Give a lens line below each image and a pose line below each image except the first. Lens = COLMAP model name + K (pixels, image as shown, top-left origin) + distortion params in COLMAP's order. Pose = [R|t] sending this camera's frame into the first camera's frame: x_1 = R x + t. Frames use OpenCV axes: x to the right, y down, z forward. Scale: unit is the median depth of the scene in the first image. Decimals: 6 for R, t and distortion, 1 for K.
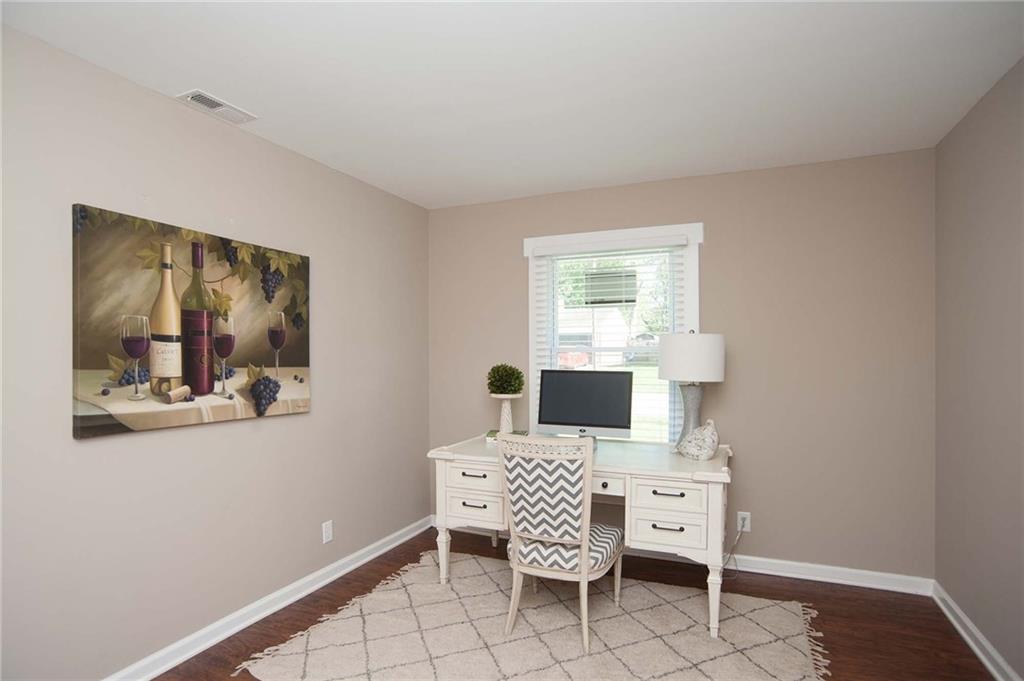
lens RADIAL K [[524.6, 0, 513.0], [0, 524.6, 350.2], [0, 0, 1]] dist [-0.117374, 0.060723]
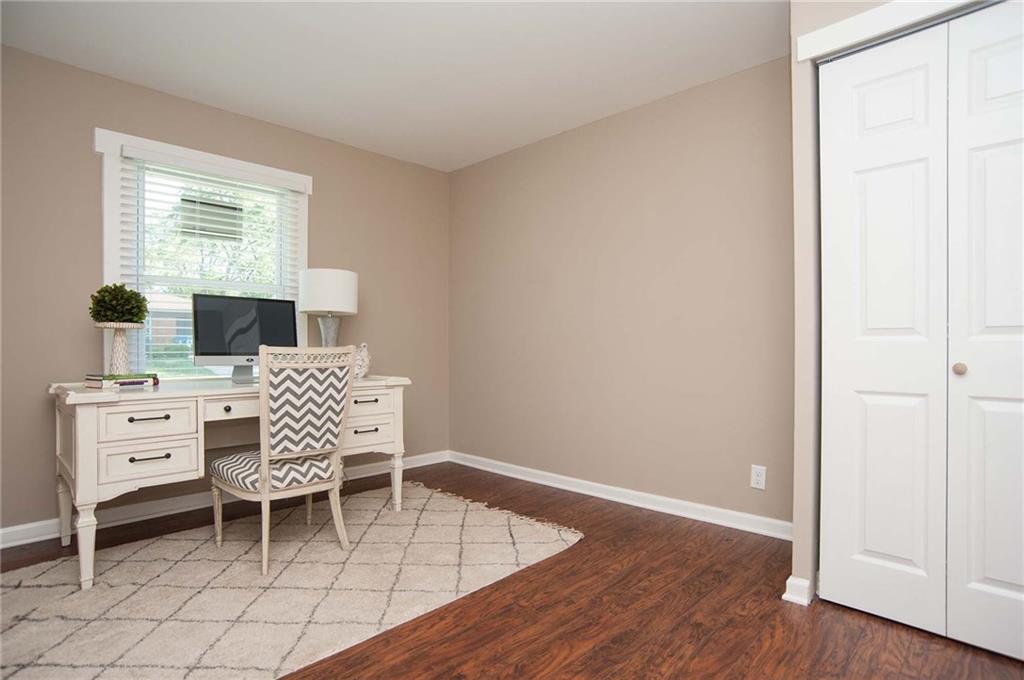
lens RADIAL K [[524.6, 0, 513.0], [0, 524.6, 349.7], [0, 0, 1]] dist [-0.117374, 0.060723]
pose [[0.340239, -0.002936, 0.940334, -0.716172], [-0.010563, 0.999920, 0.006944, 0.155645], [-0.940280, -0.012295, 0.340181, 0.298721]]
